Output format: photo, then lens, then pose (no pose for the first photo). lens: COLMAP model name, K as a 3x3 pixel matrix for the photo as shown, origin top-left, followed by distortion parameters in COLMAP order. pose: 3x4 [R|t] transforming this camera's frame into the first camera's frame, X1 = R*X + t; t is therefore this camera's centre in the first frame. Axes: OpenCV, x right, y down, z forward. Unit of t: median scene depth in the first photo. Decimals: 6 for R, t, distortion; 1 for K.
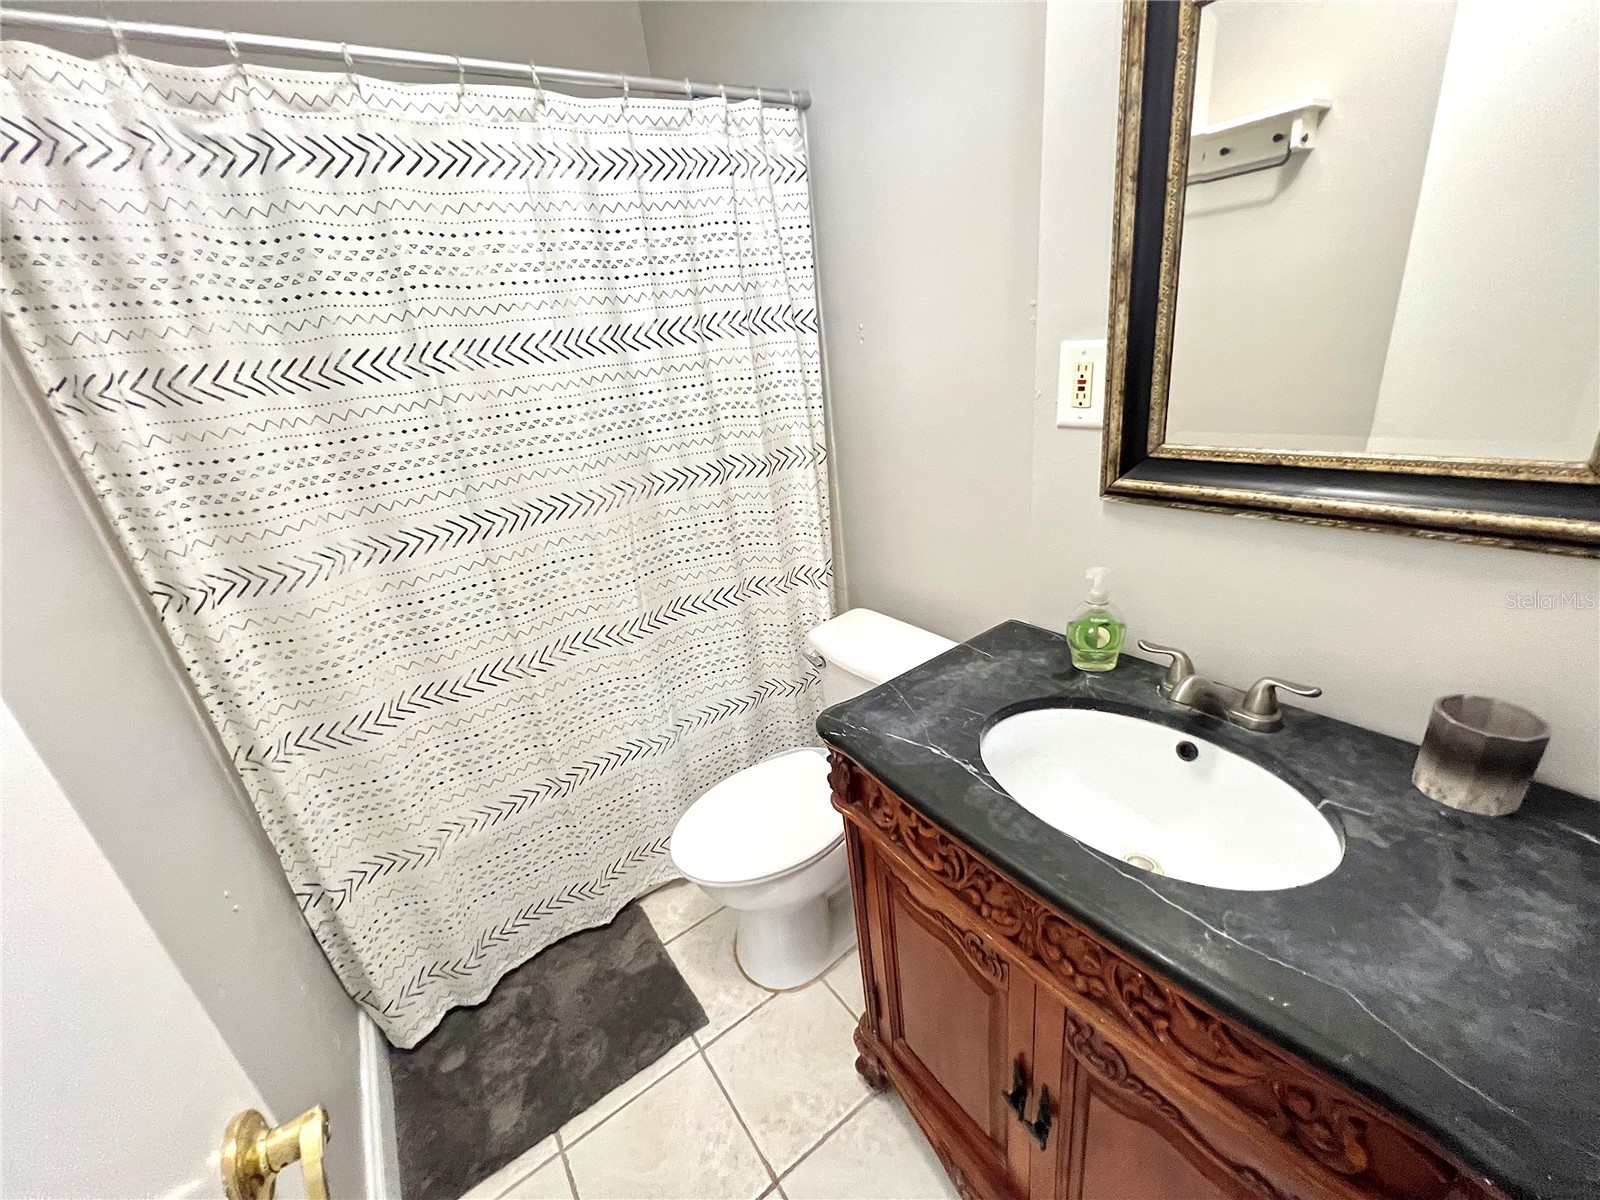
lens RADIAL K [[645.9, 0, 801.6], [0, 645.9, 598.7], [0, 0, 1]] dist [-0.002394, 0.000951]
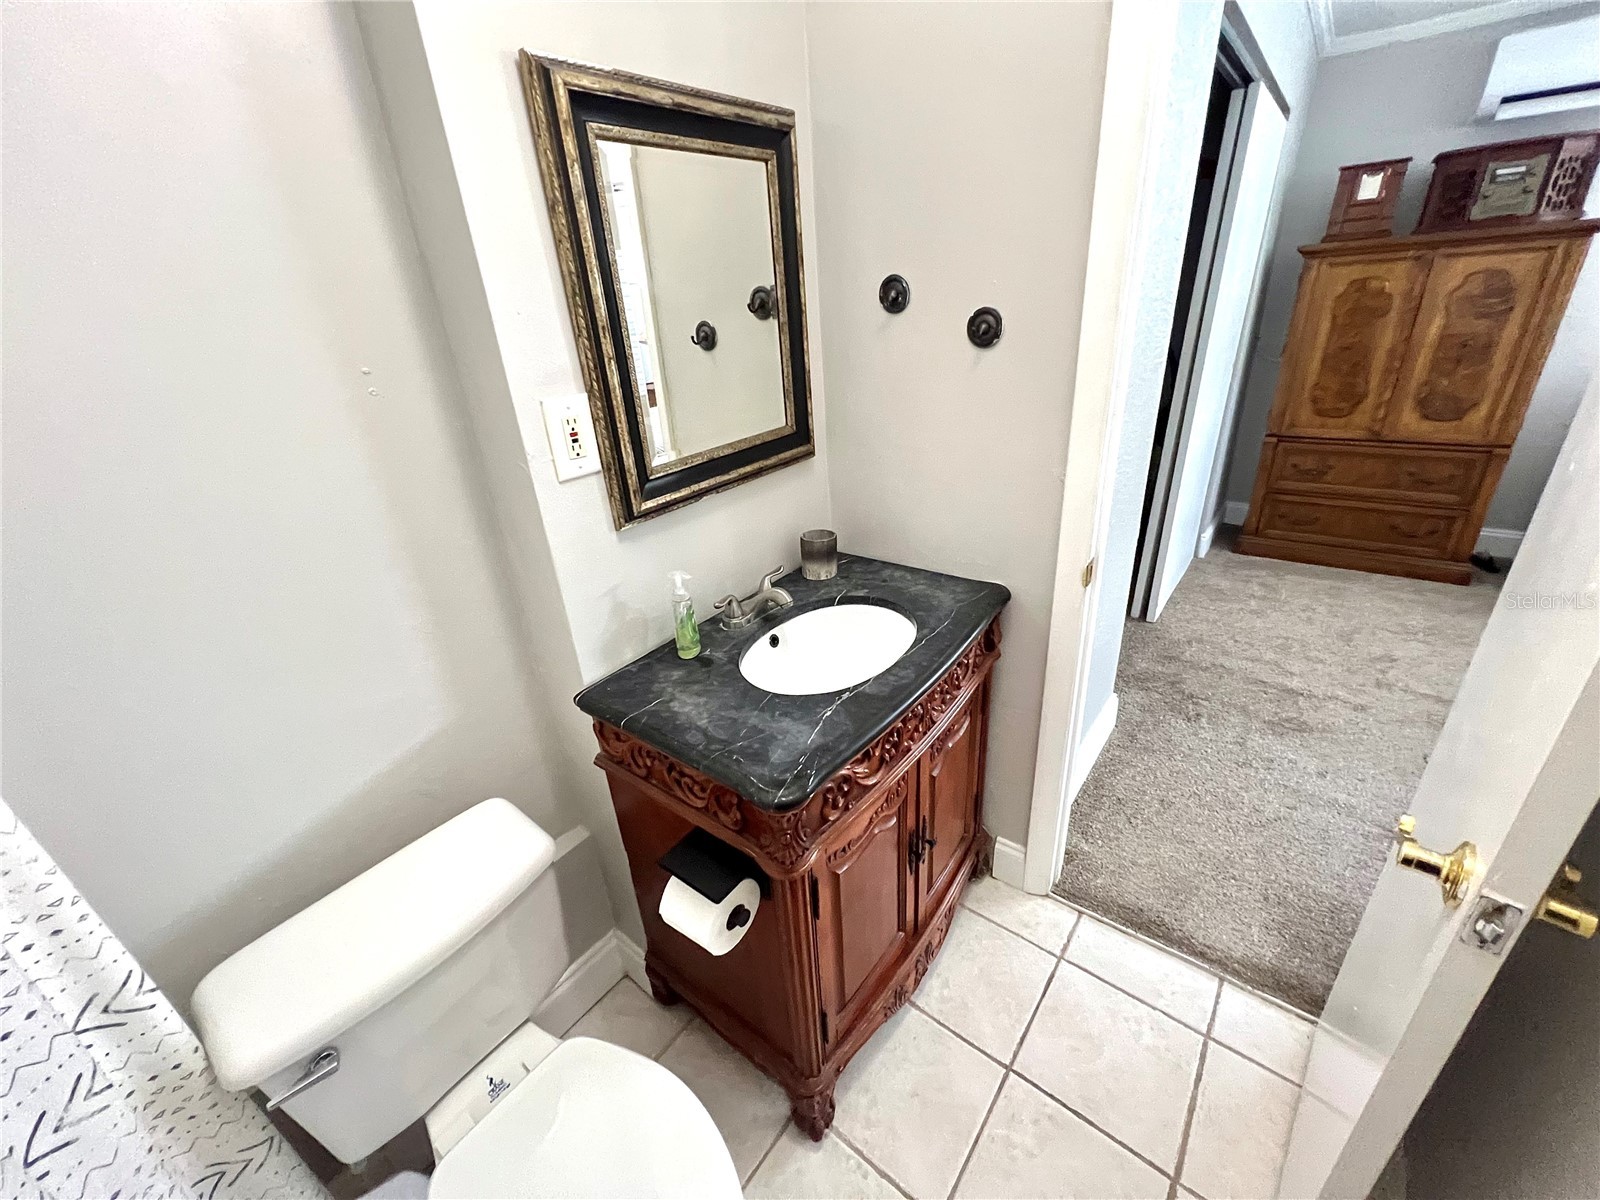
lens RADIAL K [[645.9, 0, 791.1], [0, 645.9, 598.2], [0, 0, 1]] dist [-0.002394, 0.000951]
pose [[-0.258157, -0.287328, 0.922387, -0.701767], [0.450177, 0.808986, 0.377999, -0.359251], [-0.854808, 0.512820, -0.079497, 0.921001]]
